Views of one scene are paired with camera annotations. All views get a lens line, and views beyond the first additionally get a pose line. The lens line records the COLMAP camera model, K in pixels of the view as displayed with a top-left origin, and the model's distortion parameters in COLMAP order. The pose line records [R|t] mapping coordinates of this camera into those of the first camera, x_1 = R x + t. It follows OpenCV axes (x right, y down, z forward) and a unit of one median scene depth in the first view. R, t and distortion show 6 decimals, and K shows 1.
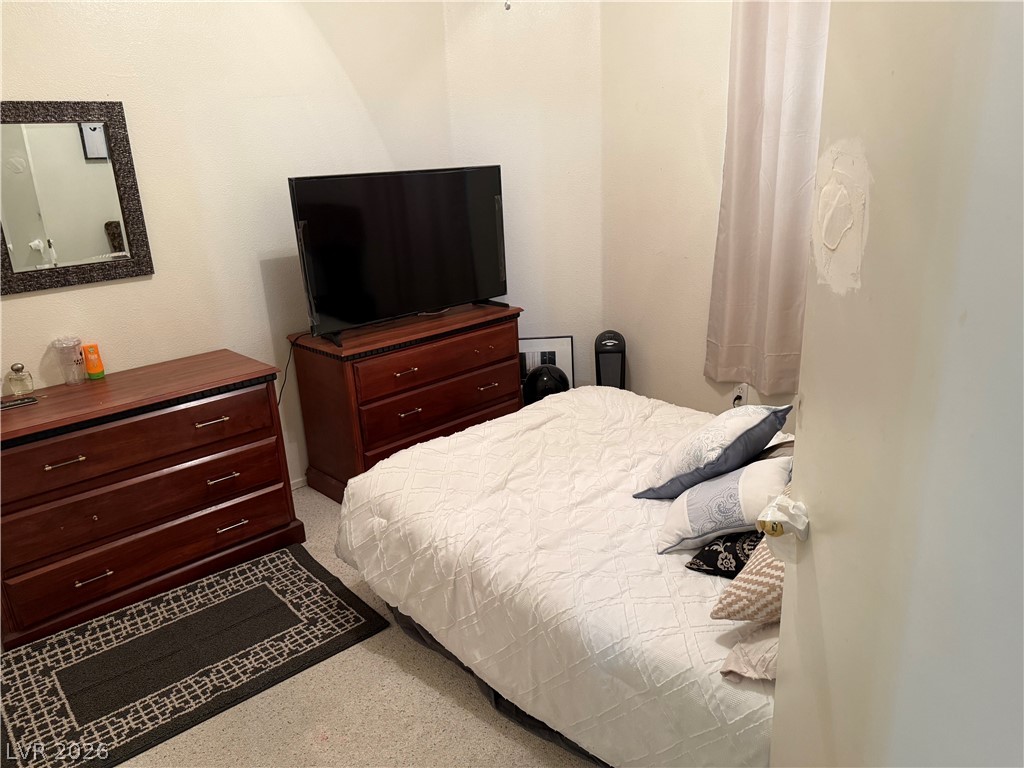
lens RADIAL K [[725.8, 0, 510.5], [0, 725.8, 383.5], [0, 0, 1]] dist [0.051117, -0.059812]
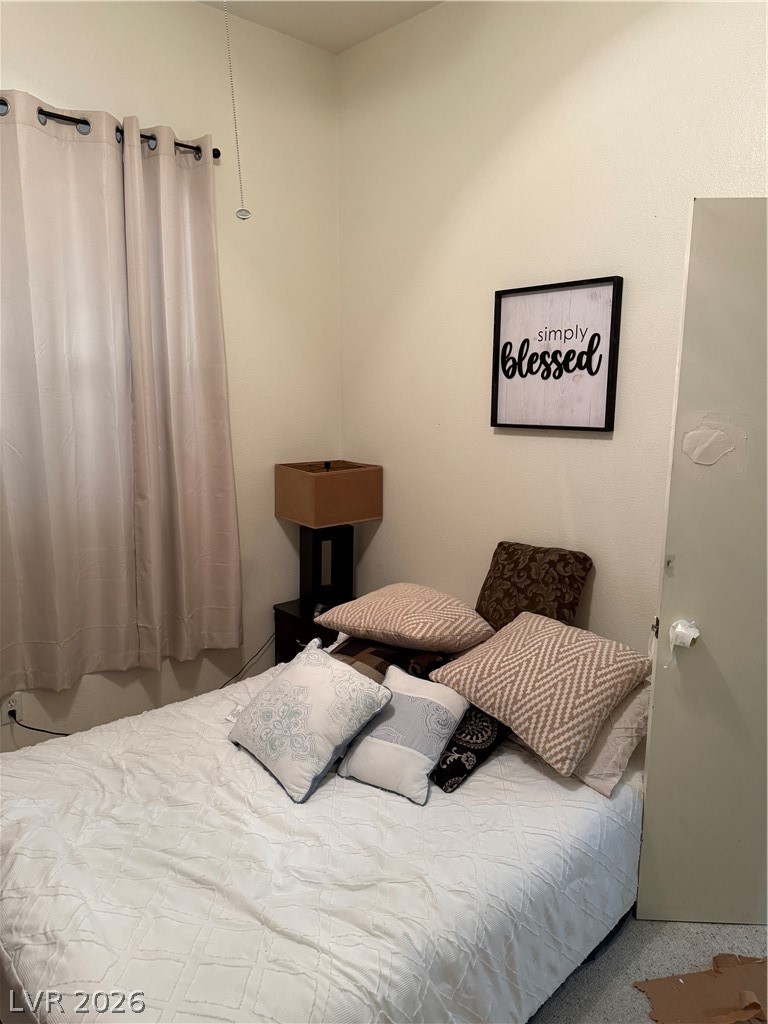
lens RADIAL K [[725.8, 0, 382.9], [0, 725.8, 513.8], [0, 0, 1]] dist [0.051117, -0.059812]
pose [[0.021082, -0.126817, 0.991702, -0.912755], [0.292192, 0.949396, 0.115196, -0.336123], [-0.956127, 0.287339, 0.057070, 1.127022]]
